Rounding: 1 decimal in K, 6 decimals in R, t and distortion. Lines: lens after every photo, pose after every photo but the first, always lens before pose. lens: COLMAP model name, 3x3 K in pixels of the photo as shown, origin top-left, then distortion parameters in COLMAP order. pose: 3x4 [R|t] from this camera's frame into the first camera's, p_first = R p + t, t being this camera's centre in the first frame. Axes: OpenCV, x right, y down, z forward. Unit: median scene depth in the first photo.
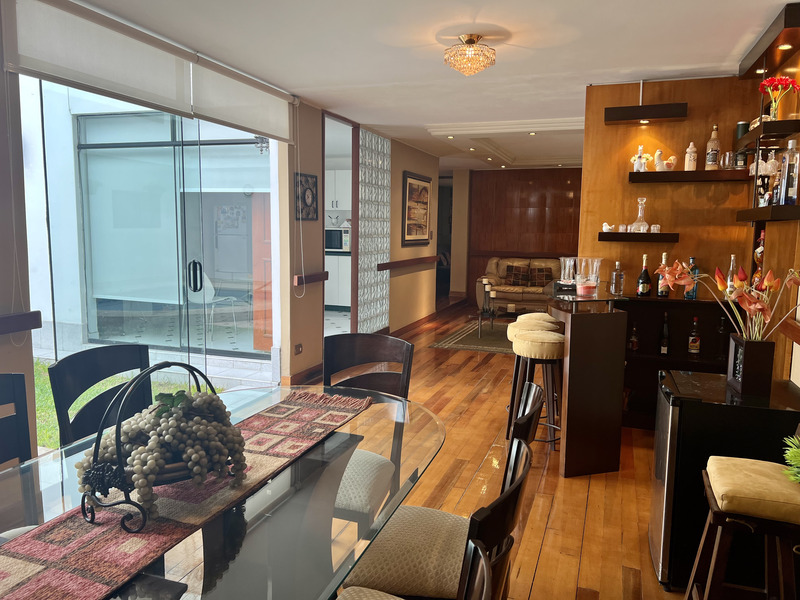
lens RADIAL K [[602.1, 0, 397.9], [0, 602.1, 293.7], [0, 0, 1]] dist [0.033397, -0.031593]
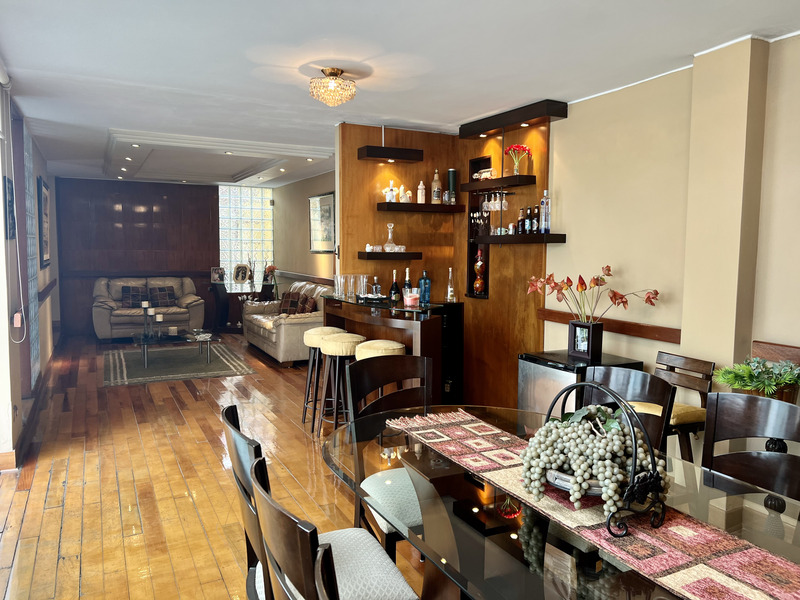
lens RADIAL K [[602.1, 0, 398.8], [0, 602.1, 305.7], [0, 0, 1]] dist [0.033397, -0.031593]
pose [[0.686611, -0.078237, 0.722803, -0.479410], [0.080496, 0.996261, 0.031370, -0.031321], [-0.722555, 0.036644, 0.690342, 0.164766]]
